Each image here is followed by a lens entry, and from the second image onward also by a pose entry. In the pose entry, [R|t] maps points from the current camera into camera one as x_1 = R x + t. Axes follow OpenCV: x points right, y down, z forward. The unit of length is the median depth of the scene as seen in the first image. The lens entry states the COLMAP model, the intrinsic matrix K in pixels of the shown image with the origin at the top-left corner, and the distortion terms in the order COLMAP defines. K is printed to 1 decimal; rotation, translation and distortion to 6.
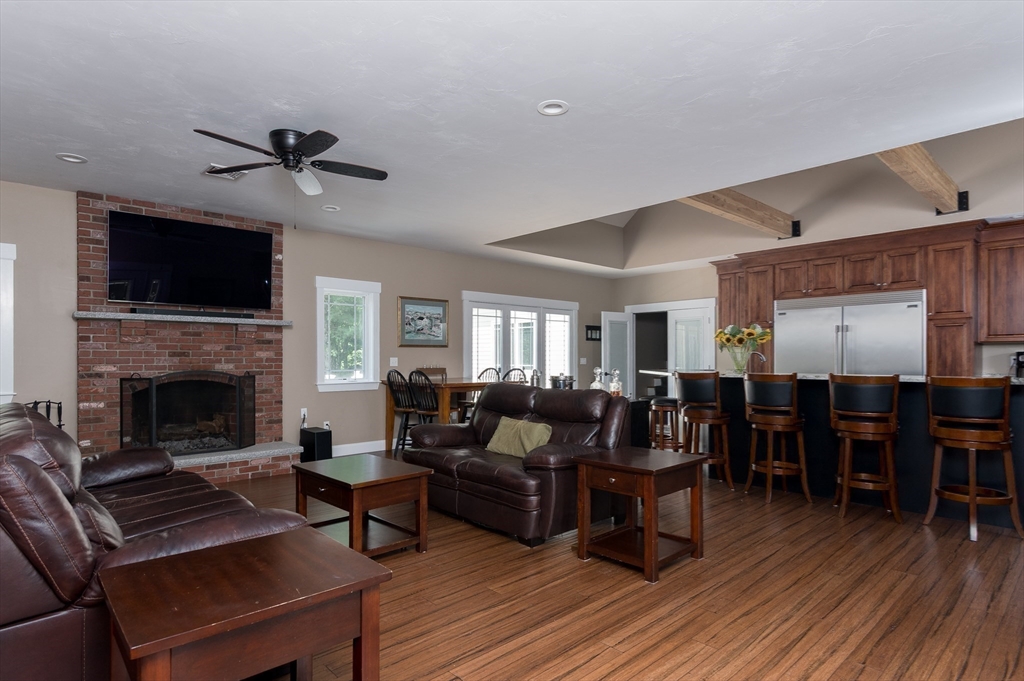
lens RADIAL K [[557.5, 0, 497.6], [0, 557.5, 356.7], [0, 0, 1]] dist [0.006090, 0.000696]
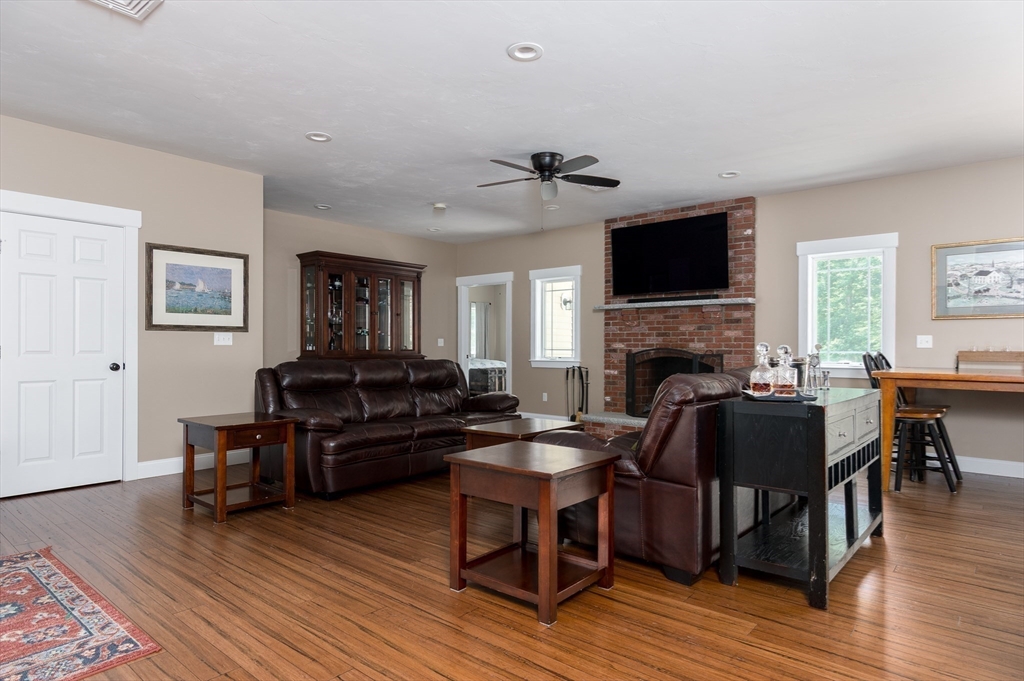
lens RADIAL K [[594.9, 0, 512.9], [0, 594.9, 345.4], [0, 0, 1]] dist [0.005407, 0.000669]
pose [[0.117150, 0.001822, -0.993113, 0.649429], [0.000486, 0.999998, 0.001892, 0.016264], [0.993114, -0.000705, 0.117149, 0.535239]]
